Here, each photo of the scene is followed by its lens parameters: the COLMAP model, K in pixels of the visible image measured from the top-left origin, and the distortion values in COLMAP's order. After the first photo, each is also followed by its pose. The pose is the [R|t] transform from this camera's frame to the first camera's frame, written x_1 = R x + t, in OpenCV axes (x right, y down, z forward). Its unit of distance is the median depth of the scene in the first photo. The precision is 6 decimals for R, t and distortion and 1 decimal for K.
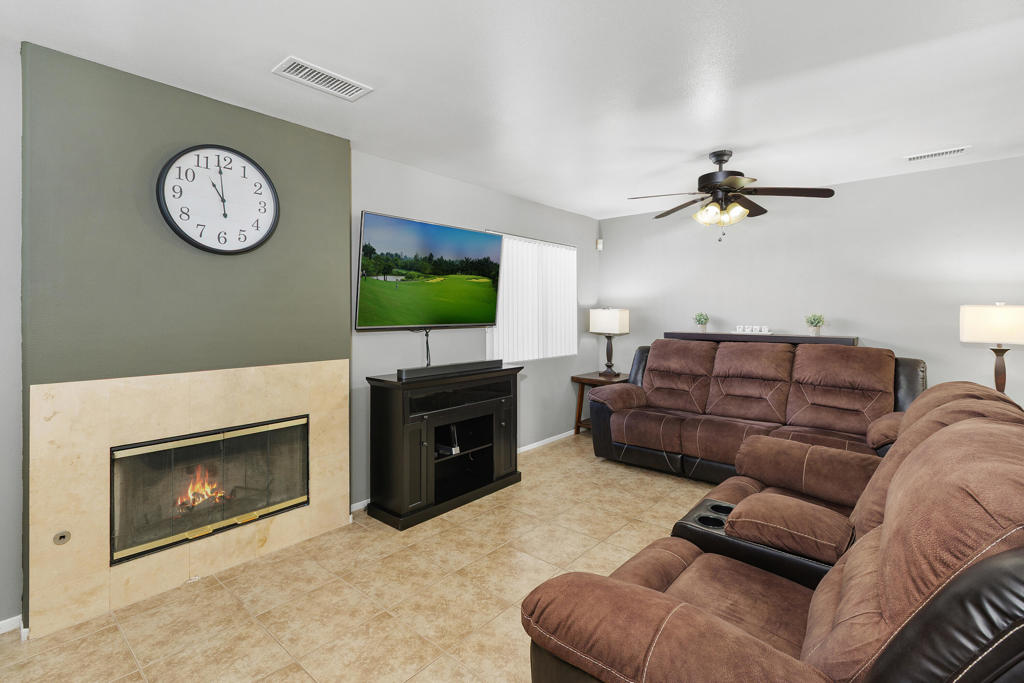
lens RADIAL K [[472.0, 0, 501.0], [0, 472.0, 314.3], [0, 0, 1]] dist [-0.002277, -0.000191]
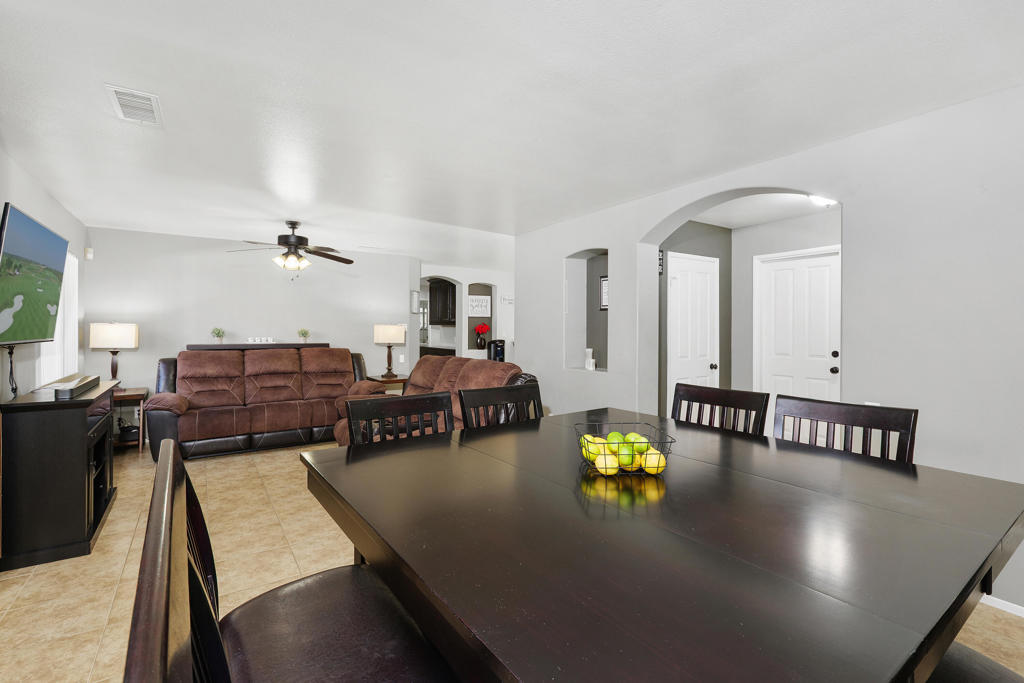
lens RADIAL K [[476.2, 0, 511.3], [0, 476.2, 323.5], [0, 0, 1]] dist [-0.016269, -0.000432]
pose [[0.249445, 0.014518, 0.968280, -0.704098], [-0.002965, 0.999894, -0.014228, 0.001106], [-0.968384, 0.000678, 0.249462, -0.051268]]
